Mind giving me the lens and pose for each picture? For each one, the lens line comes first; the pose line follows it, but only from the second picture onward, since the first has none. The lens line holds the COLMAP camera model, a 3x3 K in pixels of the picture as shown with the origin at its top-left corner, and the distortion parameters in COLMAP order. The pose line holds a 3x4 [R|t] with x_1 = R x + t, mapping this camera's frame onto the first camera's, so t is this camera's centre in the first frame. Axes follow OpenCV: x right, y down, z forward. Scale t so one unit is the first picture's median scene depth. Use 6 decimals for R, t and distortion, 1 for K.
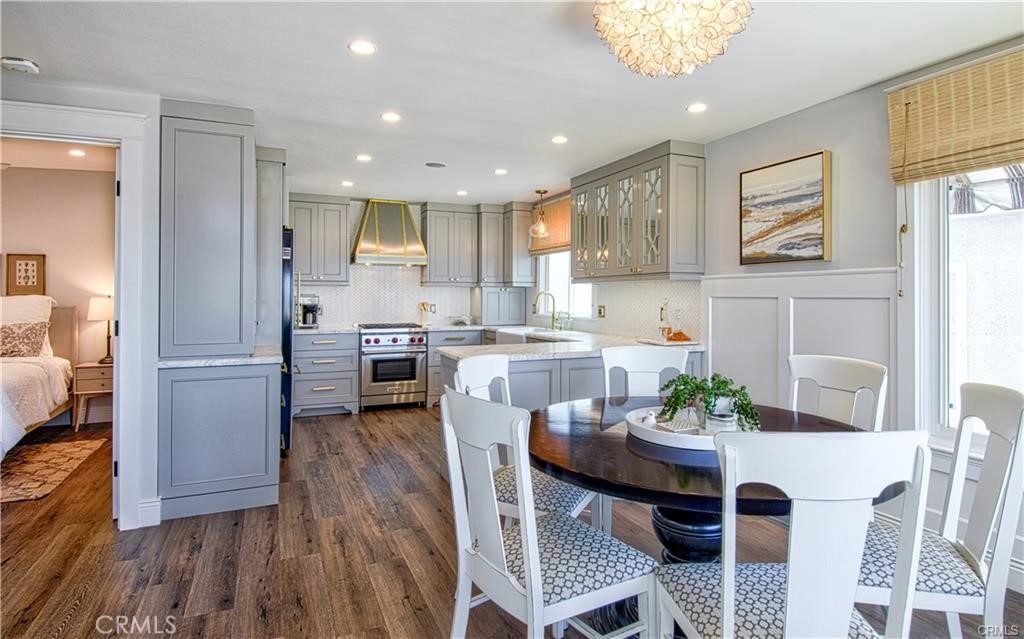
lens RADIAL K [[546.4, 0, 510.0], [0, 546.4, 292.9], [0, 0, 1]] dist [-0.001659, -0.000742]
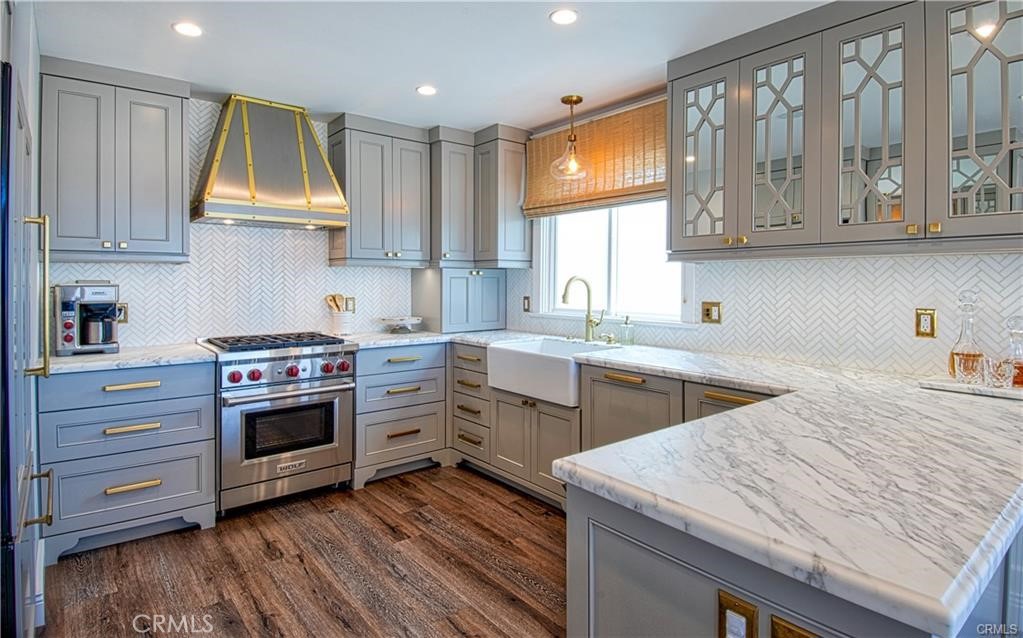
lens RADIAL K [[538.0, 0, 513.4], [0, 538.0, 286.5], [0, 0, 1]] dist [-0.002322, -0.001123]
pose [[0.960599, -0.004714, 0.277899, -0.148158], [-0.000077, 0.999852, 0.017225, -0.001227], [-0.277939, -0.016568, 0.960456, 0.451821]]
